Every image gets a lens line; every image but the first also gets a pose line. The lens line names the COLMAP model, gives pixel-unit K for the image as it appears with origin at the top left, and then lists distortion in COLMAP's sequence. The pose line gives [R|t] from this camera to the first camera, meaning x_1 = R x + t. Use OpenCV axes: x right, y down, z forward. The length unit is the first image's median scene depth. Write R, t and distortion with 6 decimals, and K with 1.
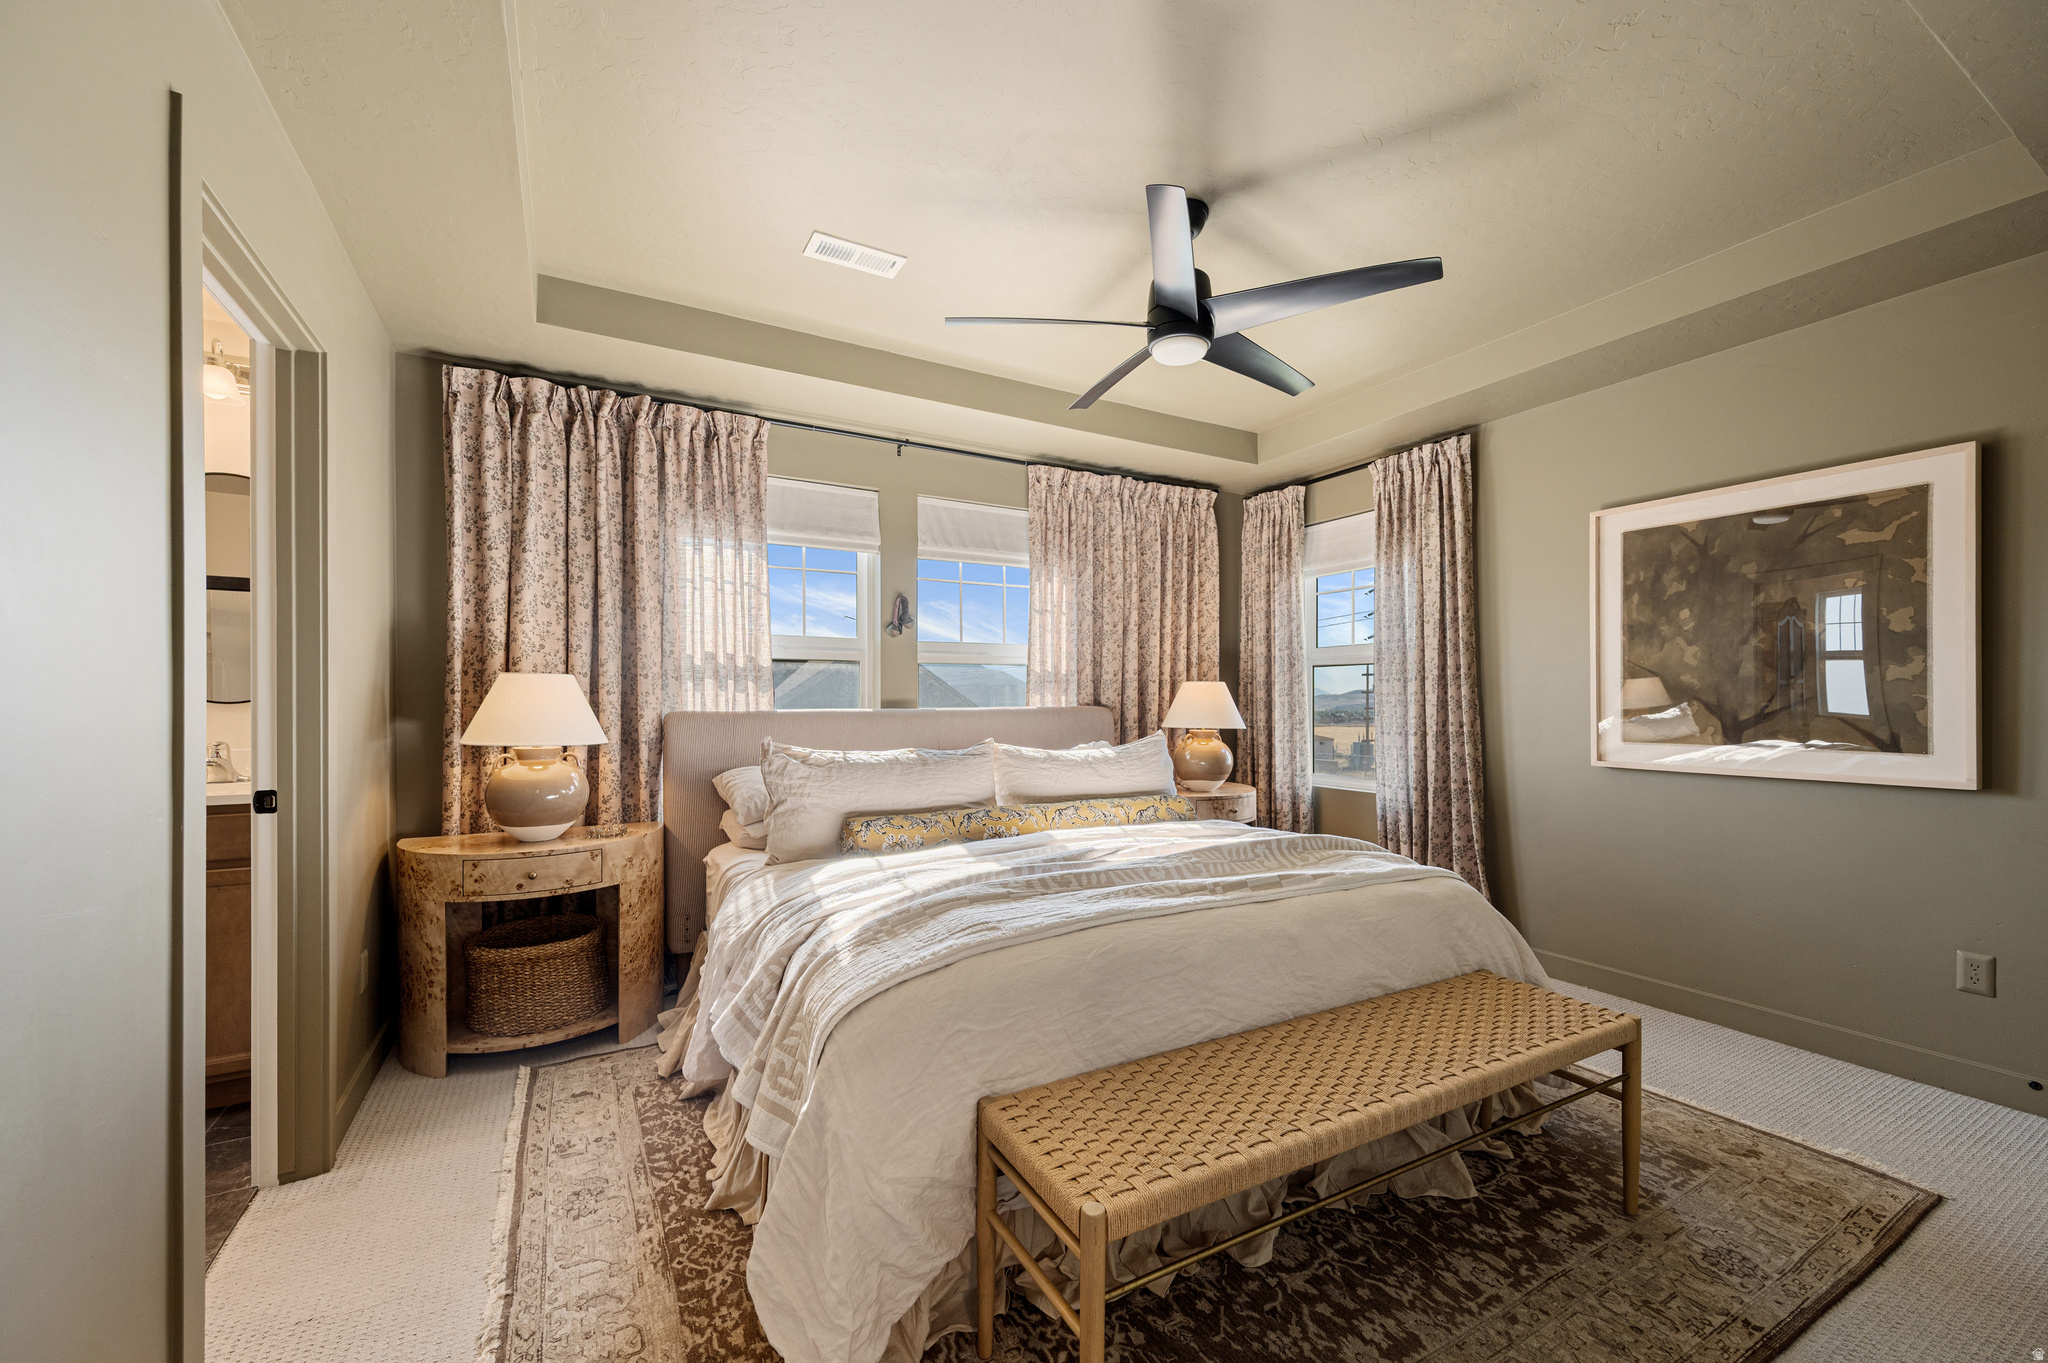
lens RADIAL K [[822.2, 0, 1031.8], [0, 822.2, 697.2], [0, 0, 1]] dist [0.016256, -0.000108]
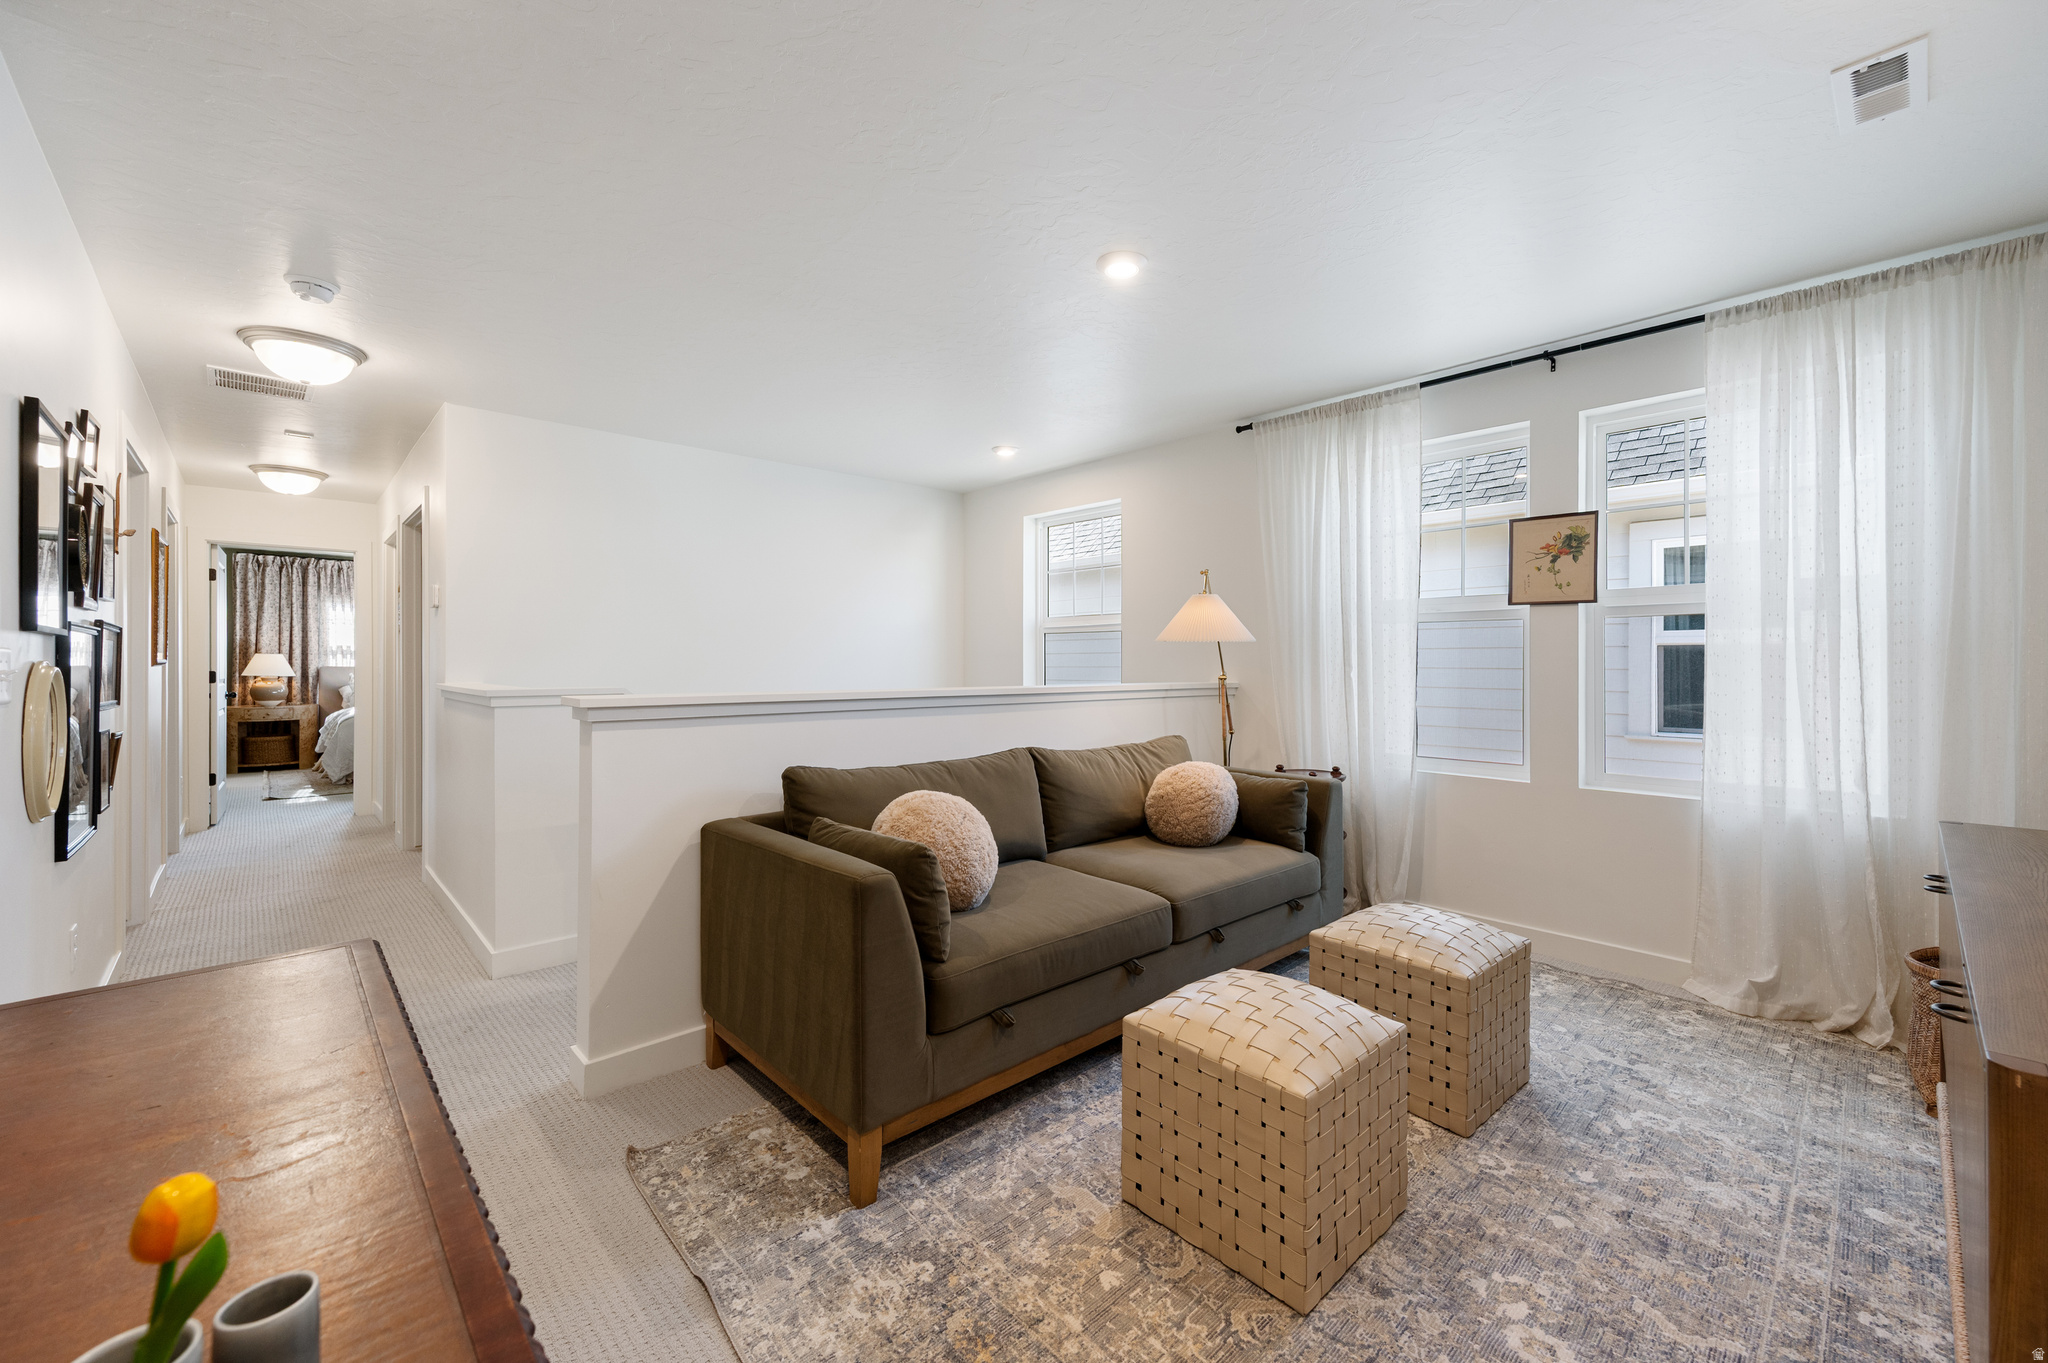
lens RADIAL K [[822.2, 0, 1019.9], [0, 822.2, 665.0], [0, 0, 1]] dist [0.016256, -0.000108]
pose [[0.972939, 0.008877, 0.230890, 1.370134], [-0.009877, 0.999946, 0.003175, -0.021403], [-0.230849, -0.005370, 0.972975, -2.590897]]
